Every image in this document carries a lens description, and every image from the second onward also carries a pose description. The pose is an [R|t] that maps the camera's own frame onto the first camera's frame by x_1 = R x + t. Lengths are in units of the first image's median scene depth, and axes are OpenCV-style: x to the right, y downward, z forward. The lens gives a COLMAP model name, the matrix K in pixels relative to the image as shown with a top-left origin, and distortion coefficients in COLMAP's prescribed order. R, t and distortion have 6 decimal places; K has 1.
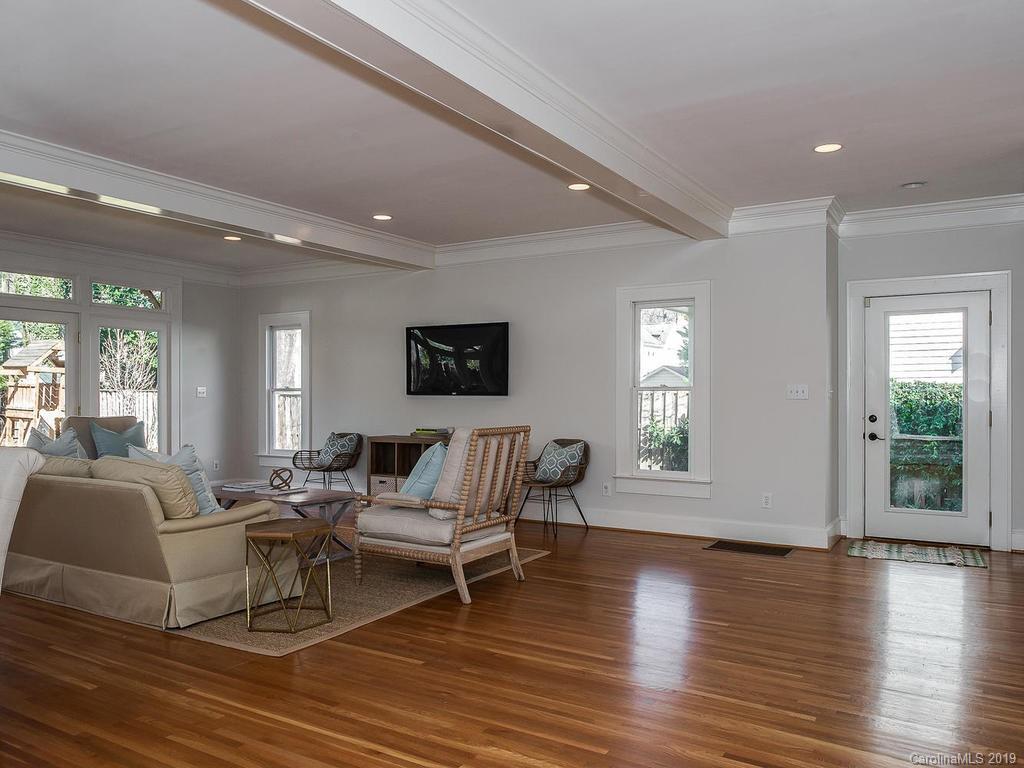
lens RADIAL K [[780.1, 0, 513.1], [0, 780.1, 389.8], [0, 0, 1]] dist [-0.007152, -0.001793]
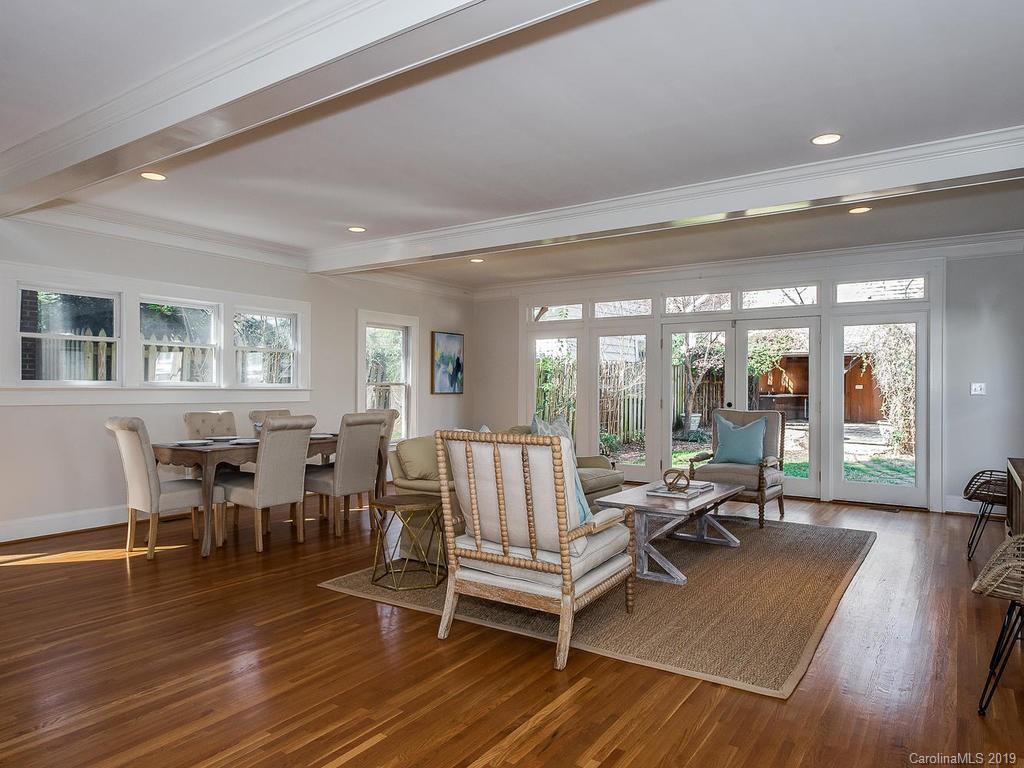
lens RADIAL K [[649.0, 0, 514.9], [0, 649.0, 384.2], [0, 0, 1]] dist [0.011569, 0.000391]
pose [[-0.047367, -0.008112, -0.998845, 0.612927], [0.007695, 0.999934, -0.008486, 0.005845], [0.998848, -0.008089, -0.047302, 1.062692]]
